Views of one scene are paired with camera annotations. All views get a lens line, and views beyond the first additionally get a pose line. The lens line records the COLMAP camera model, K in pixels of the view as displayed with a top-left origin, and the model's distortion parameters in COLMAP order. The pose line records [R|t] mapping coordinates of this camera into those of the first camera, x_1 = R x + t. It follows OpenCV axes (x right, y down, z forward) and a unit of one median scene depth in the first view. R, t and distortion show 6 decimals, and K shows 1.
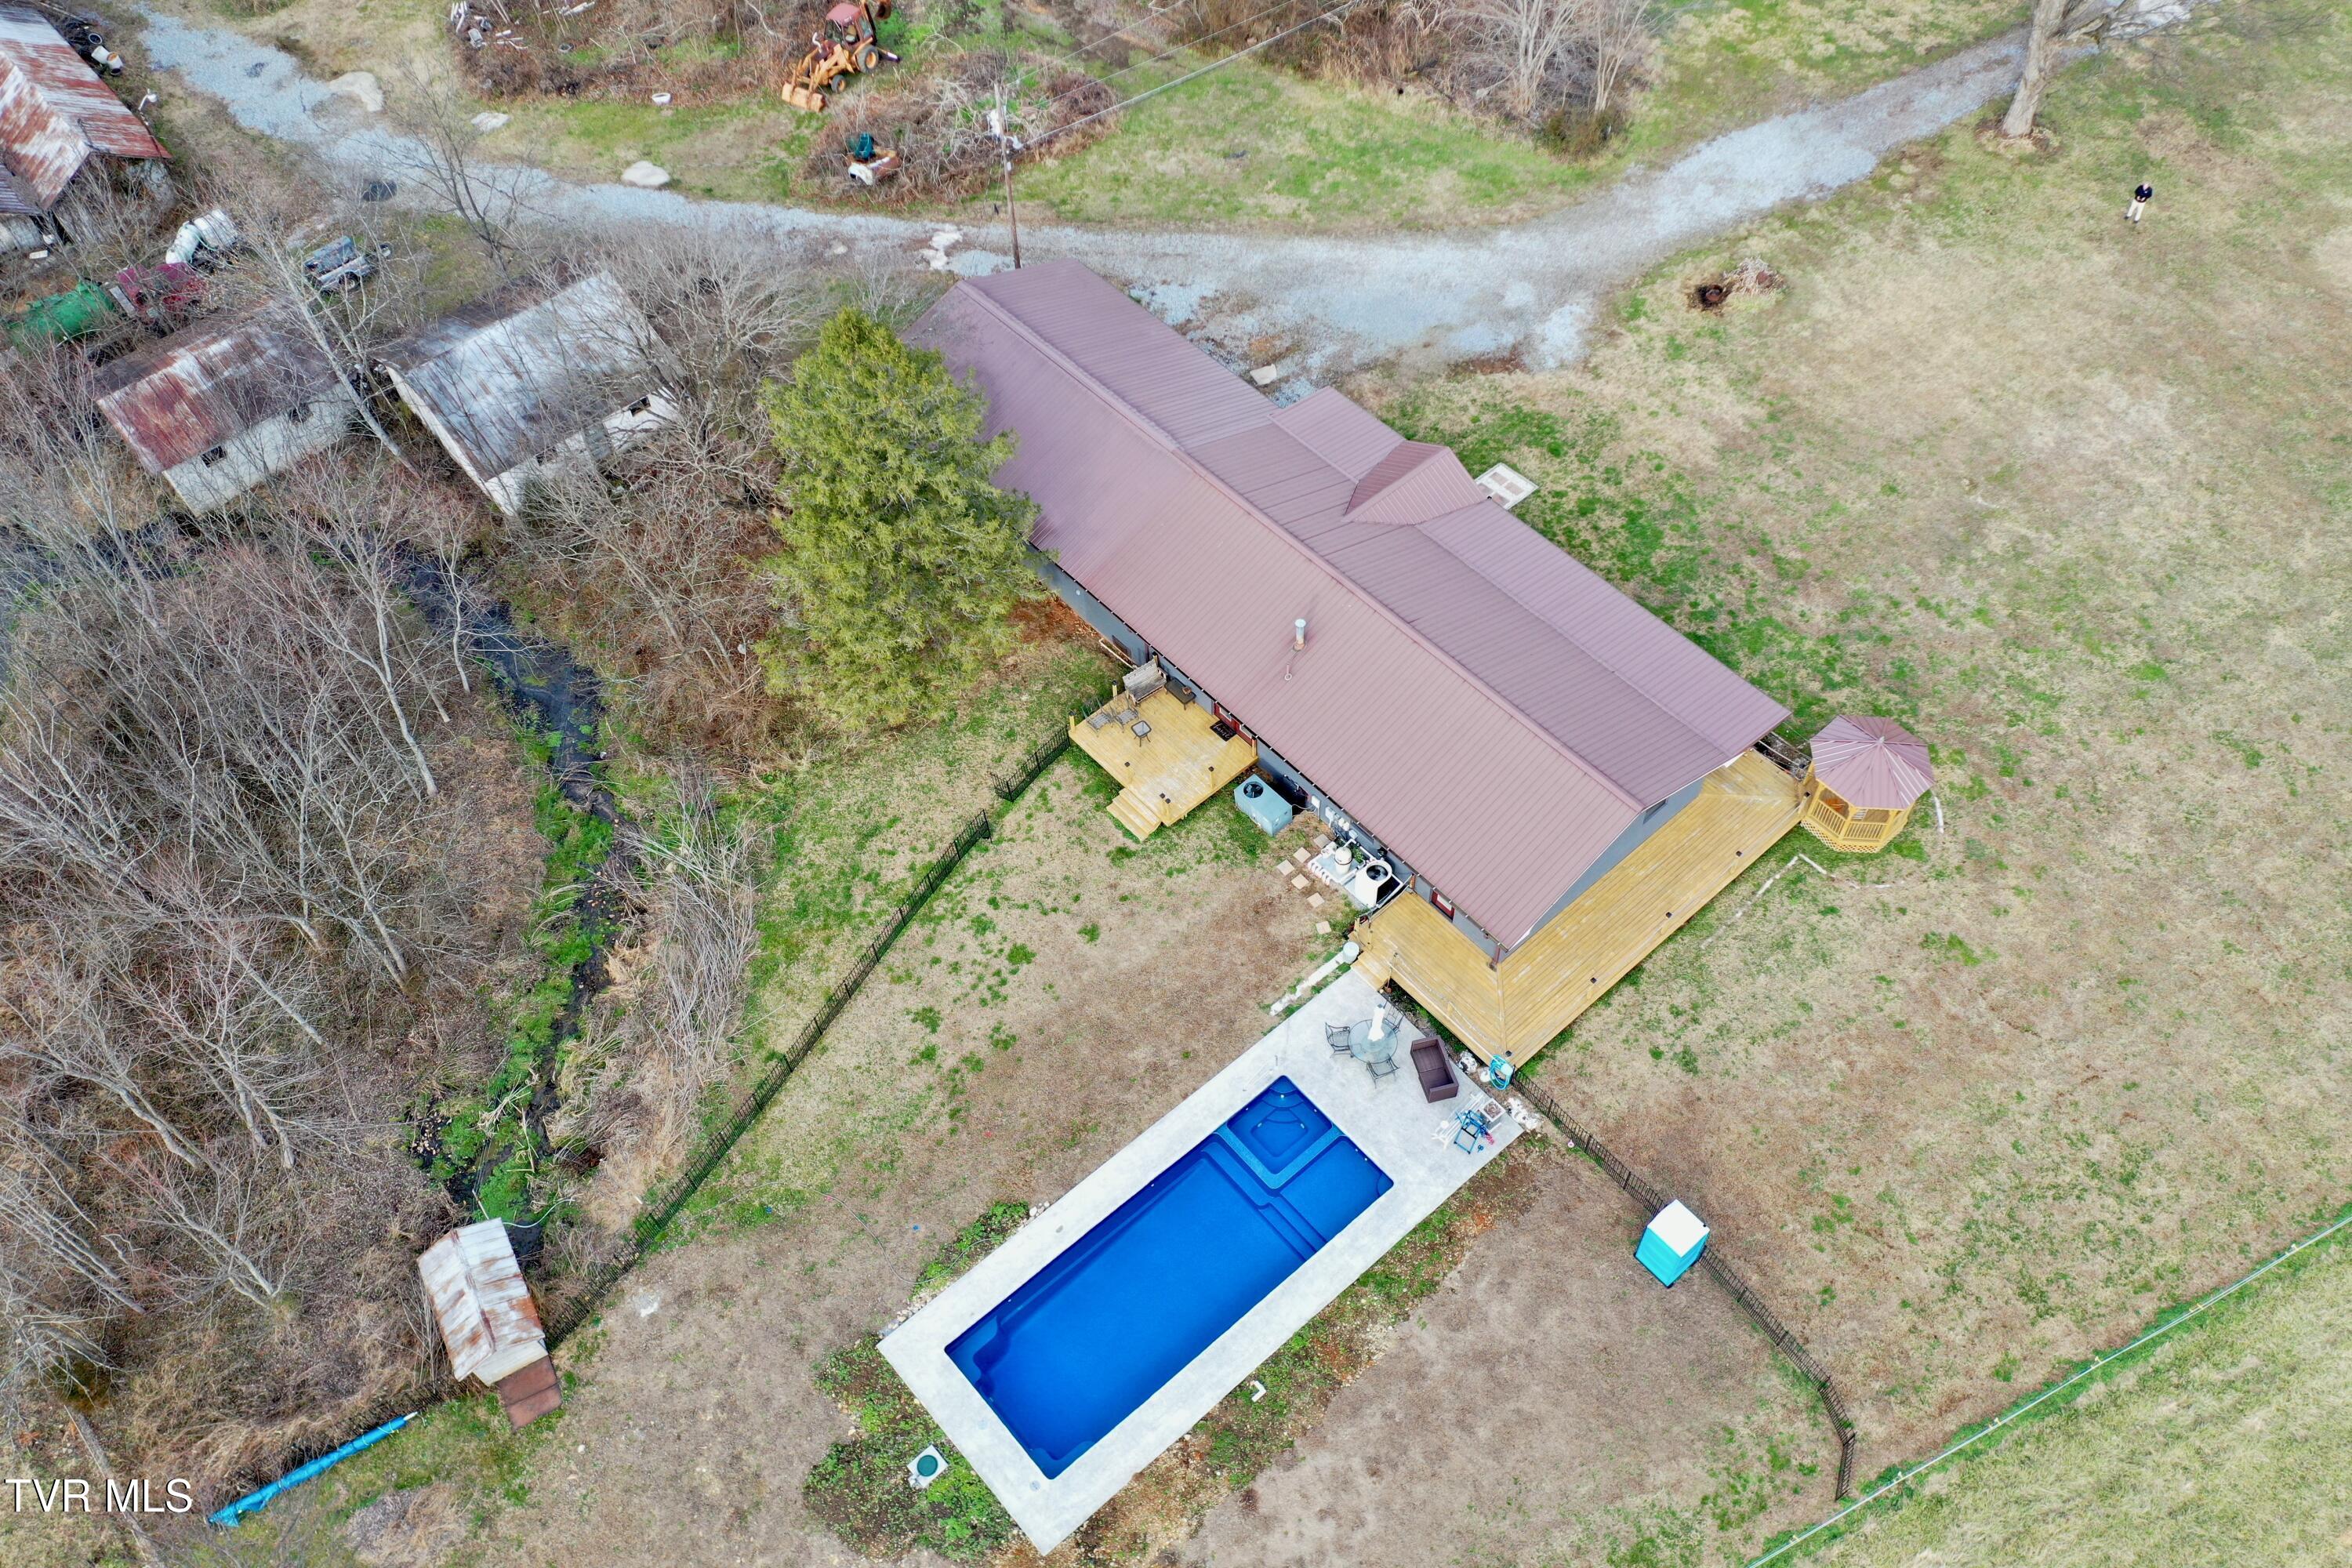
lens RADIAL K [[1891.9, 0, 1176.0], [0, 1891.9, 784.0], [0, 0, 1]] dist [-0.005610, -0.000227]
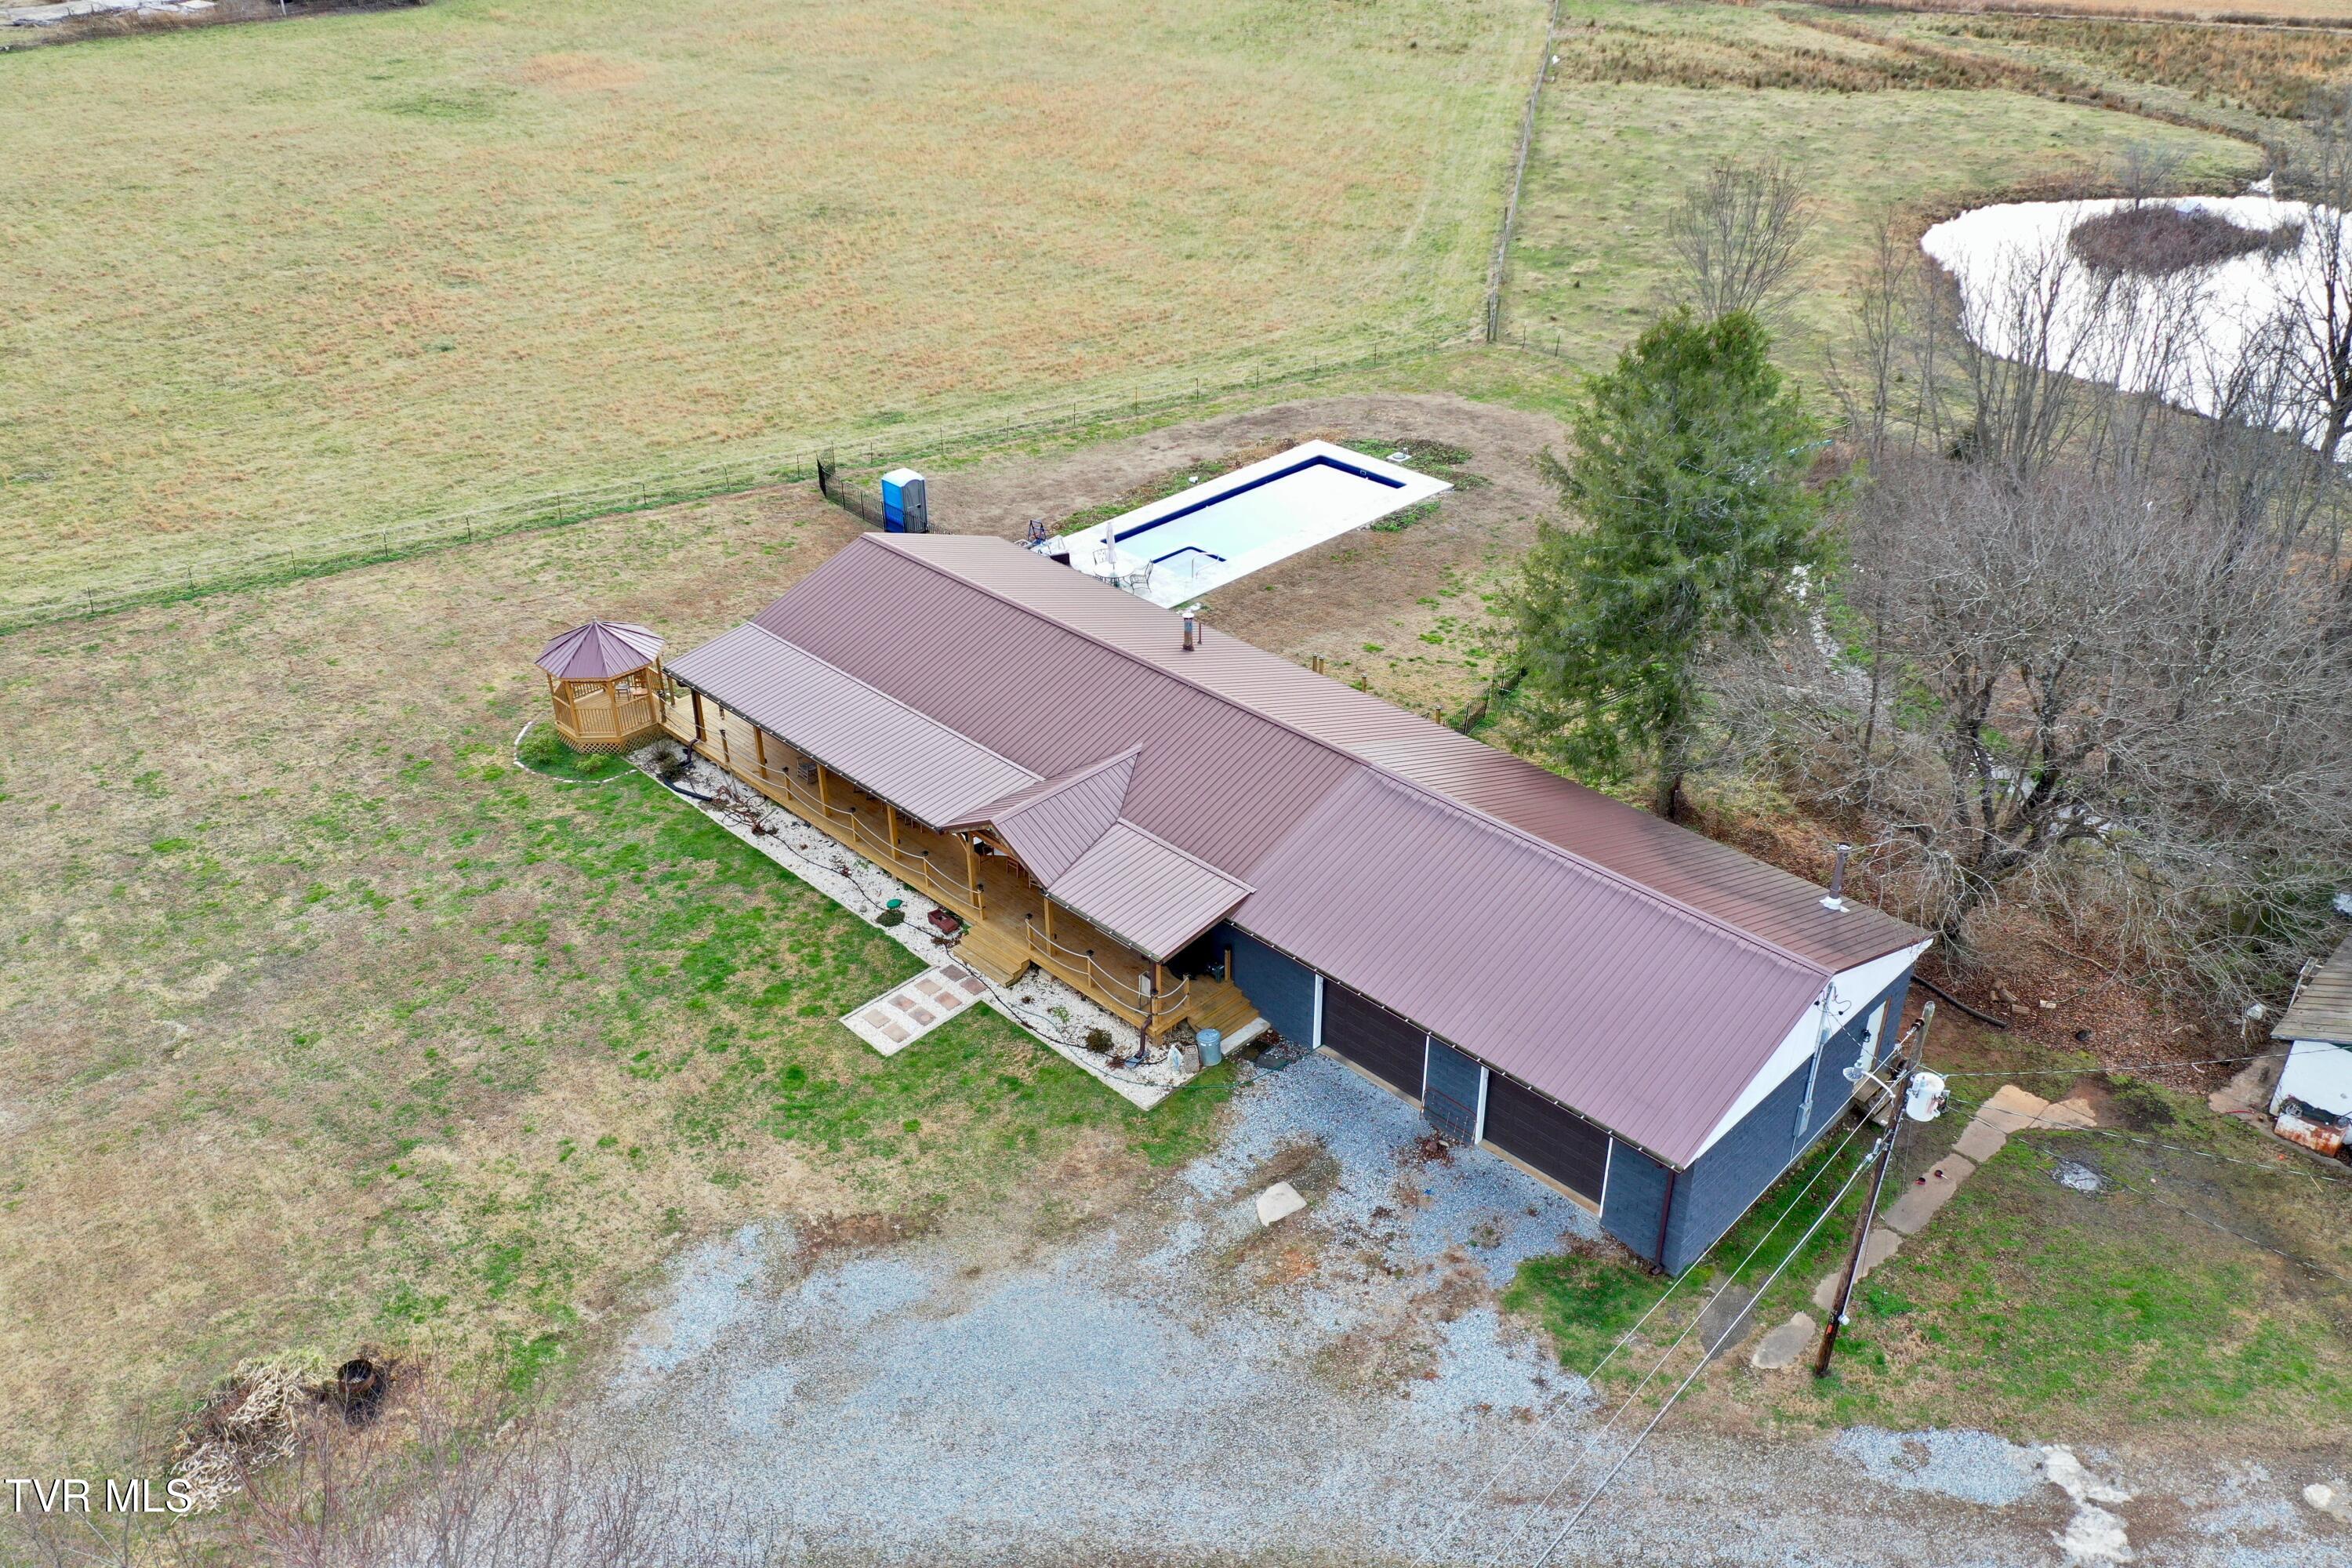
lens RADIAL K [[1846.2, 0, 1176.0], [0, 1846.2, 784.0], [0, 0, 1]] dist [0.004197, -0.000413]
pose [[-0.996731, 0.071711, -0.037210, 0.092751], [-0.029466, 0.106174, 0.993911, -0.803483], [0.075225, 0.991758, -0.103714, 0.990955]]
